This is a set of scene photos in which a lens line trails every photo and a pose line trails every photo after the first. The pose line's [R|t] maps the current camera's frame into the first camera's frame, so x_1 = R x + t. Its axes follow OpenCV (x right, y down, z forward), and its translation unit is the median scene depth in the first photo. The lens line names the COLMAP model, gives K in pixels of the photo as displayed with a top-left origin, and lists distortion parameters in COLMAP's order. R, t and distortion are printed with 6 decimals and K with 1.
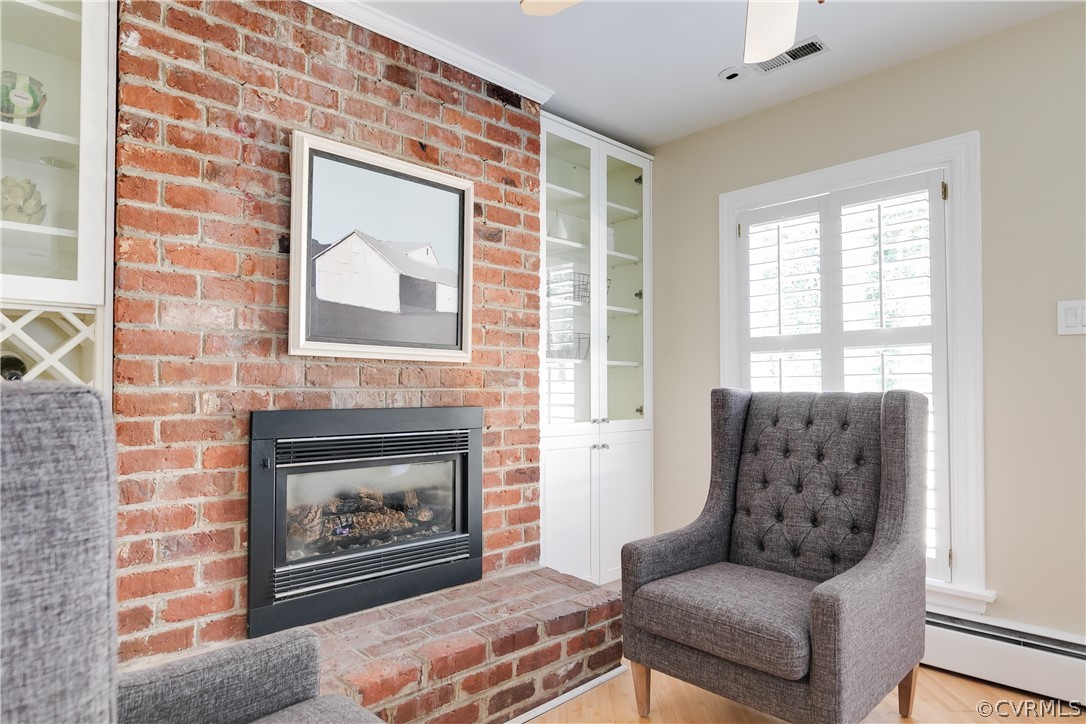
lens RADIAL K [[645.4, 0, 541.5], [0, 645.4, 374.3], [0, 0, 1]] dist [0.002223, -0.000316]
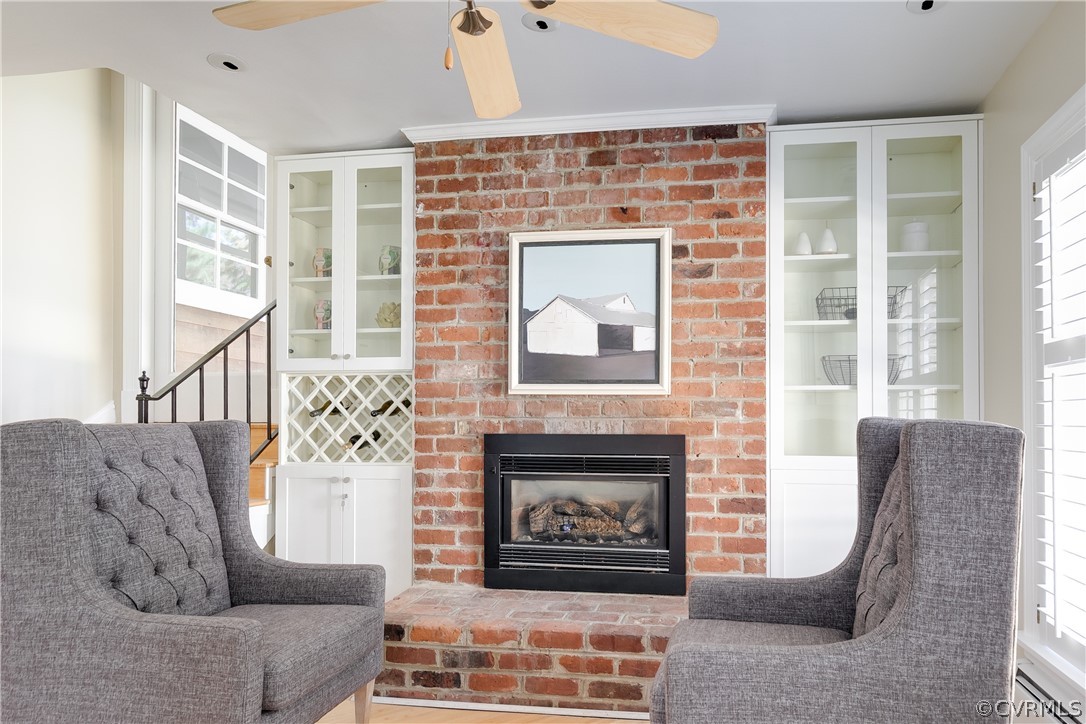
lens RADIAL K [[661.4, 0, 636.7], [0, 661.4, 408.8], [0, 0, 1]] dist [0.000201, 0.000217]
pose [[0.618959, -0.008943, -0.785373, 0.834088], [0.018287, 0.999828, 0.003027, 0.001920], [0.785211, -0.016236, 0.619016, 0.299619]]
